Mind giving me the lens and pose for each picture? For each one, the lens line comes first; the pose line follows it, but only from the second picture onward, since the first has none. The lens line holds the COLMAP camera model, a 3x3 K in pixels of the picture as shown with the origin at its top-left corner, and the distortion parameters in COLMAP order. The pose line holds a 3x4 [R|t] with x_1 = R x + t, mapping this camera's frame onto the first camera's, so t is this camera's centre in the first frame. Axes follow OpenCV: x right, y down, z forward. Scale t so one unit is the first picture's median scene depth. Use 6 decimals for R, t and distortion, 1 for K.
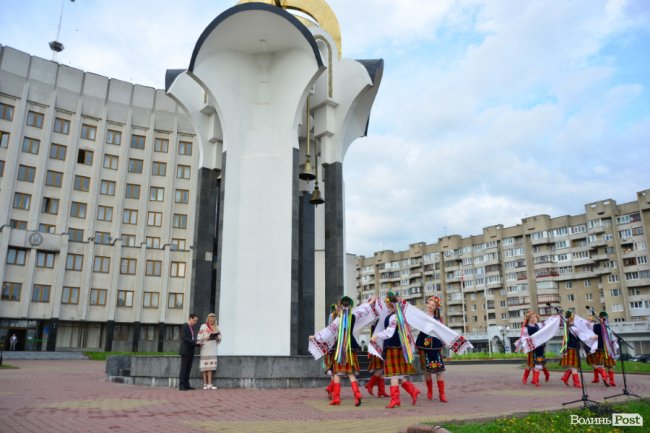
lens RADIAL K [[508.8, 0, 325.0], [0, 508.8, 216.5], [0, 0, 1]] dist [-0.054452, 0.019213]
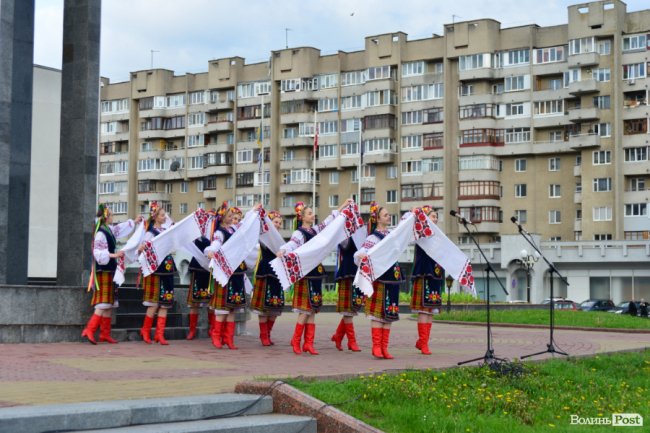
lens RADIAL K [[1125.2, 0, 325.0], [0, 1125.2, 216.5], [0, 0, 1]] dist [0.004778, -0.187733]
pose [[0.961678, 0.032511, 0.272246, -0.007886], [-0.085677, 0.978854, 0.185754, -0.005712], [-0.260450, -0.201961, 0.944128, -0.024077]]
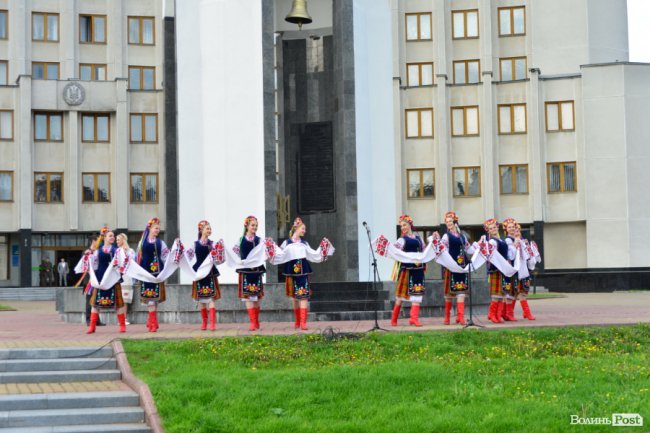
lens RADIAL K [[1174.1, 0, 325.0], [0, 1174.1, 216.5], [0, 0, 1]] dist [0.004340, -0.017689]
pose [[0.926678, -0.037640, -0.373967, 0.091007], [0.115177, 0.975543, 0.187218, -0.018176], [0.357774, -0.216563, 0.908349, -0.069734]]
